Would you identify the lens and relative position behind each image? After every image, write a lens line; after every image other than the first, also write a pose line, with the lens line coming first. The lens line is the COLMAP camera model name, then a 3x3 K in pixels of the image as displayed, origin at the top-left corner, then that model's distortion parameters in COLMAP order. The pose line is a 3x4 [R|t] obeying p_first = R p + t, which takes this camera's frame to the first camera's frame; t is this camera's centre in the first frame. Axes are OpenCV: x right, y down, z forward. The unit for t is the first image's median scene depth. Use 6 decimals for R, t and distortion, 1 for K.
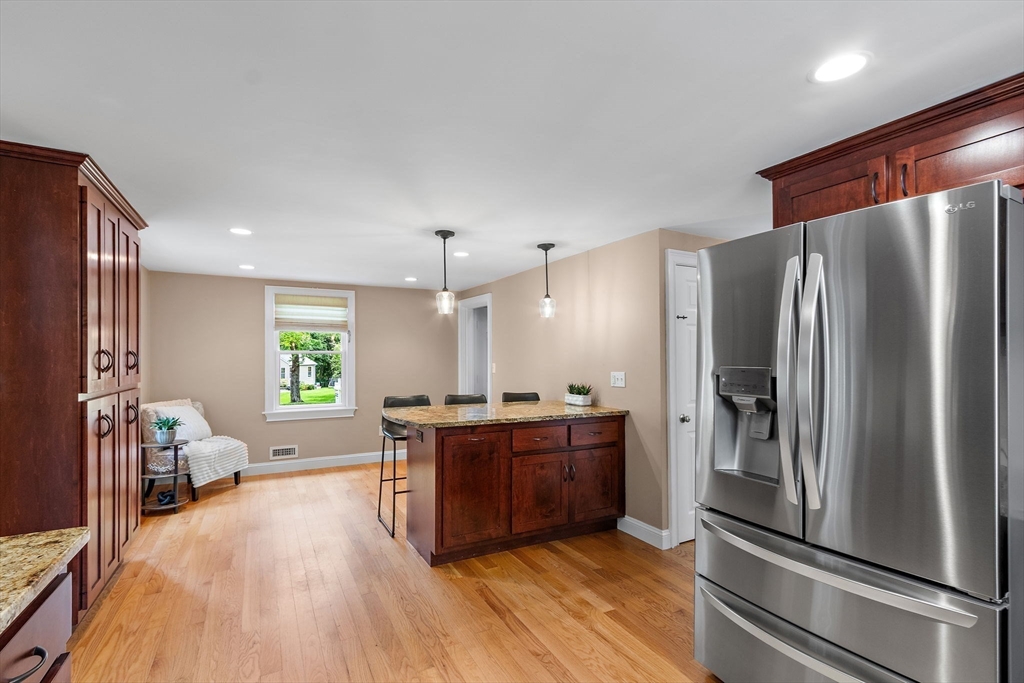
lens RADIAL K [[474.8, 0, 495.3], [0, 474.8, 354.7], [0, 0, 1]] dist [-0.002410, 0.001790]
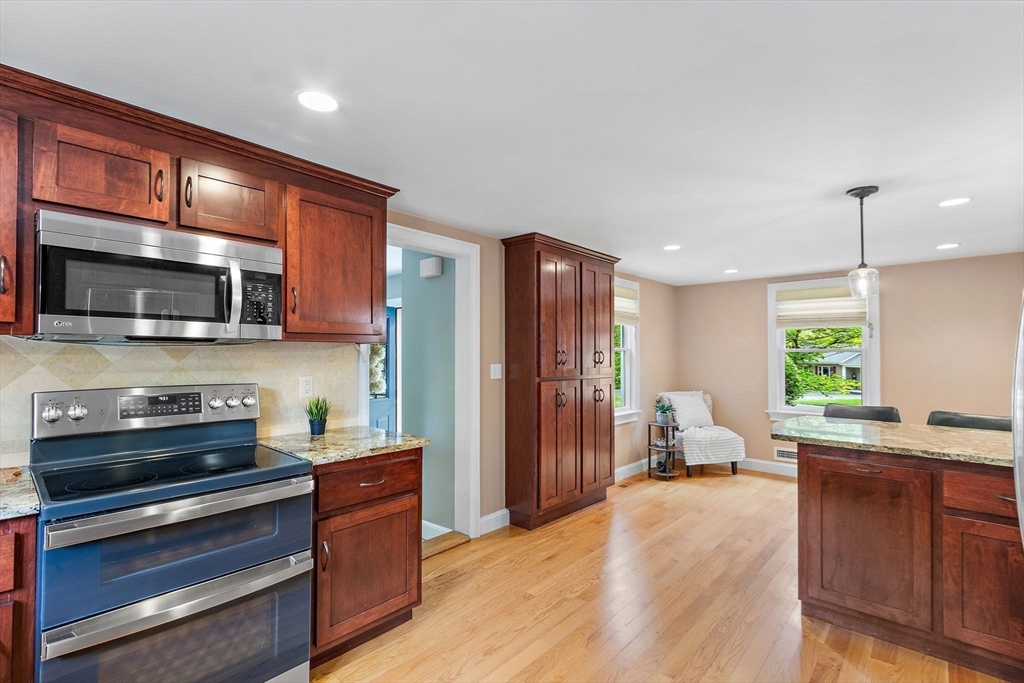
lens RADIAL K [[474.8, 0, 512.7], [0, 474.8, 347.0], [0, 0, 1]] dist [-0.002410, 0.001790]
pose [[0.339507, -0.013935, -0.940500, 0.405434], [0.002195, 0.999899, -0.014023, 0.000152], [0.940601, 0.002696, 0.339504, 0.222696]]
